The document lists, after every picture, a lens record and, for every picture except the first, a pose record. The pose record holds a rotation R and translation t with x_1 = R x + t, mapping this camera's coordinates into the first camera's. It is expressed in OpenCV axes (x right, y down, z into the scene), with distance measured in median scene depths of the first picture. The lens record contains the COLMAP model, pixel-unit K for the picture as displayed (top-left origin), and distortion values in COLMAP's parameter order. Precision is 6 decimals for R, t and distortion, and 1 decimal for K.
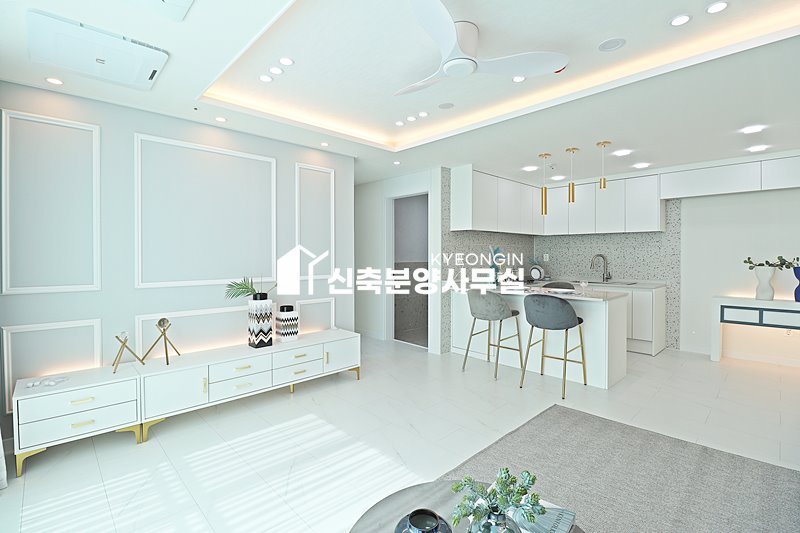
lens RADIAL K [[371.3, 0, 403.9], [0, 371.3, 259.2], [0, 0, 1]] dist [0.000253, -0.013103]
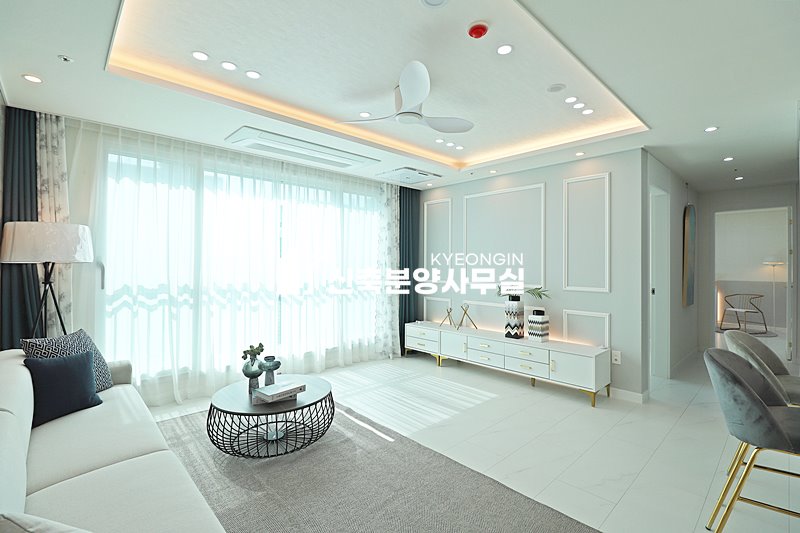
lens RADIAL K [[371.3, 0, 403.9], [0, 371.3, 259.2], [0, 0, 1]] dist [0.000253, -0.013103]
pose [[-0.011717, -0.019658, -0.999738, 0.787062], [-0.021826, 0.999574, -0.019399, 0.000241], [0.999693, 0.021593, -0.012141, 0.557780]]
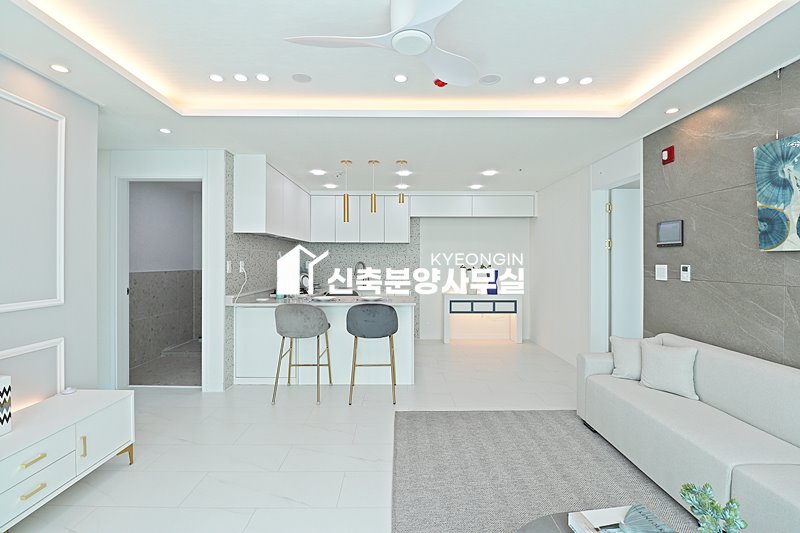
lens RADIAL K [[368.9, 0, 403.6], [0, 368.9, 259.9], [0, 0, 1]] dist [0.000304, -0.013076]
pose [[0.685010, 0.003738, 0.728524, -0.260006], [0.006323, 0.999919, -0.011076, -0.008200], [-0.728506, 0.012194, 0.684931, 0.247458]]
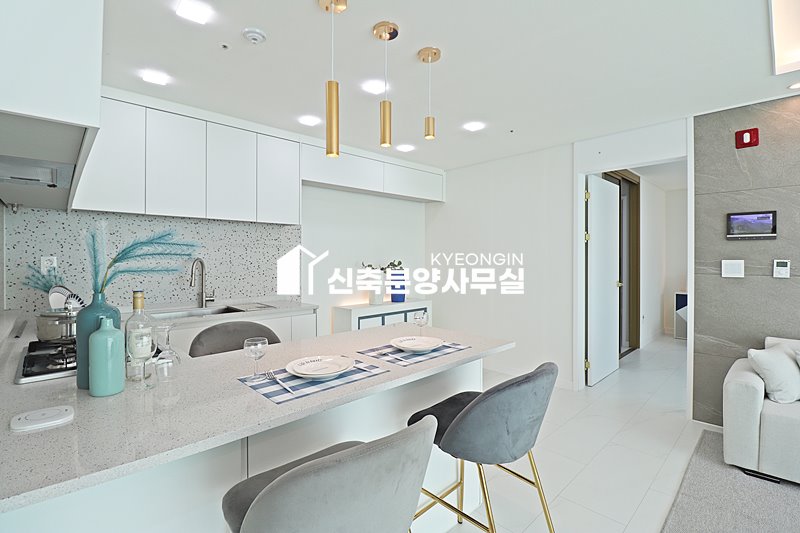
lens RADIAL K [[368.9, 0, 403.6], [0, 368.9, 259.9], [0, 0, 1]] dist [0.000304, -0.013076]
pose [[0.007599, -0.007399, 0.999944, -0.002165], [0.011897, 0.999903, 0.007309, -0.016312], [-0.999900, 0.011841, 0.007686, 1.045474]]
